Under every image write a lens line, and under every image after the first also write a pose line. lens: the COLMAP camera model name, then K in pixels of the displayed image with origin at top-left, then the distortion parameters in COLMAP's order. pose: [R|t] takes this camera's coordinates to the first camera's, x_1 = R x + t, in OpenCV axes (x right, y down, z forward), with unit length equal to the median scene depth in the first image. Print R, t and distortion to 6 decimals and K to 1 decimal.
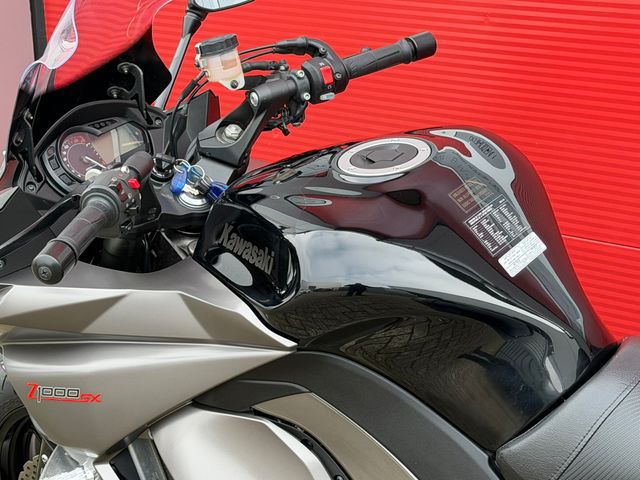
lens RADIAL K [[1512.9, 0, 320.9], [0, 1512.9, 240.4], [0, 0, 1]] dist [0.140925, 0.000000]
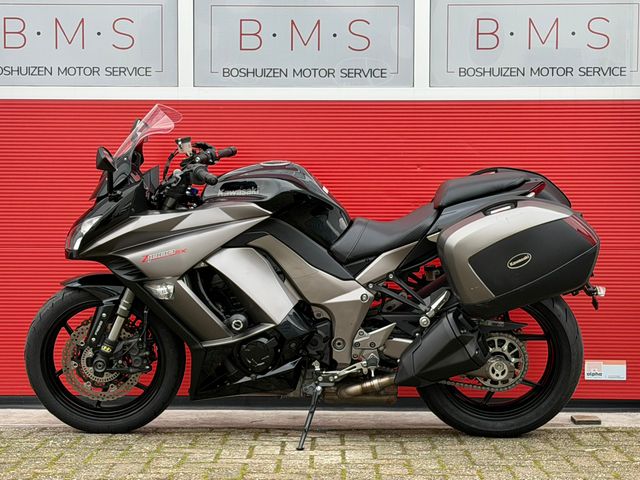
lens RADIAL K [[1512.9, 0, 319.3], [0, 1512.9, 237.6], [0, 0, 1]] dist [0.140925, 0.000000]
pose [[0.811278, 0.019165, 0.584347, -1.624202], [0.153370, 0.957486, -0.244334, 0.825730], [-0.564186, 0.287844, 0.773848, -1.324122]]
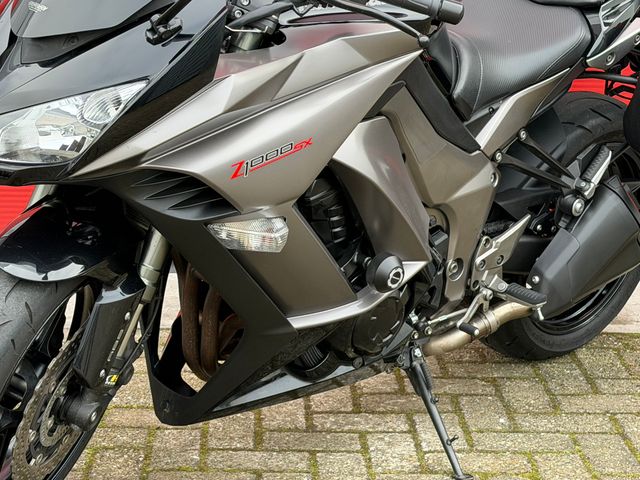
lens RADIAL K [[1512.9, 0, 310.4], [0, 1512.9, 232.6], [0, 0, 1]] dist [0.140925, 0.000000]
pose [[0.140700, -0.206982, 0.968175, -1.439509], [0.292282, 0.943001, 0.159124, -0.025392], [-0.945925, 0.260592, 0.193177, 0.814596]]
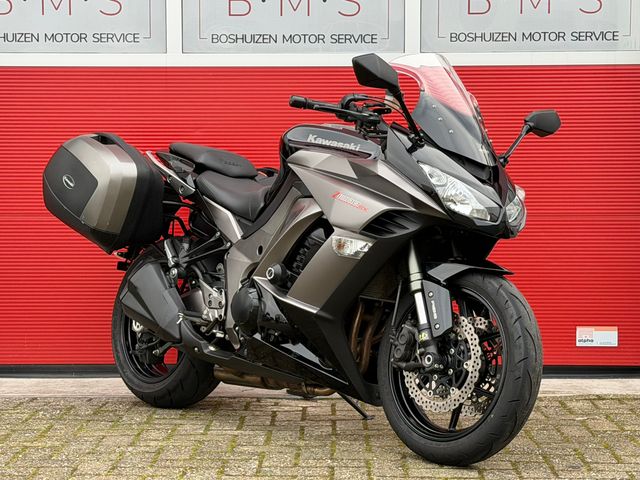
lens RADIAL K [[1512.9, 0, 320.2], [0, 1512.9, 244.0], [0, 0, 1]] dist [0.140925, 0.000000]
pose [[0.183496, -0.002371, 0.983018, -2.593099], [0.307458, 0.949965, -0.055100, 0.311054], [-0.933702, 0.312347, 0.175044, 0.518126]]
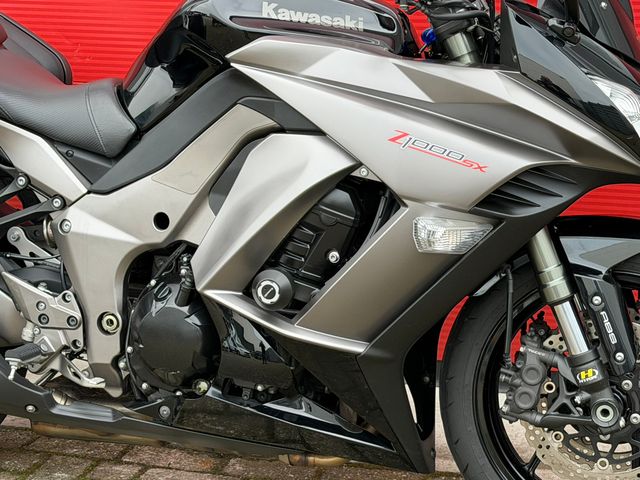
lens RADIAL K [[1512.9, 0, 322.3], [0, 1512.9, 244.7], [0, 0, 1]] dist [0.140925, 0.000000]
pose [[-0.377951, -0.231898, 0.896313, -1.315311], [0.326837, 0.872370, 0.363522, -0.313575], [-0.866216, 0.430342, -0.253921, 1.336002]]
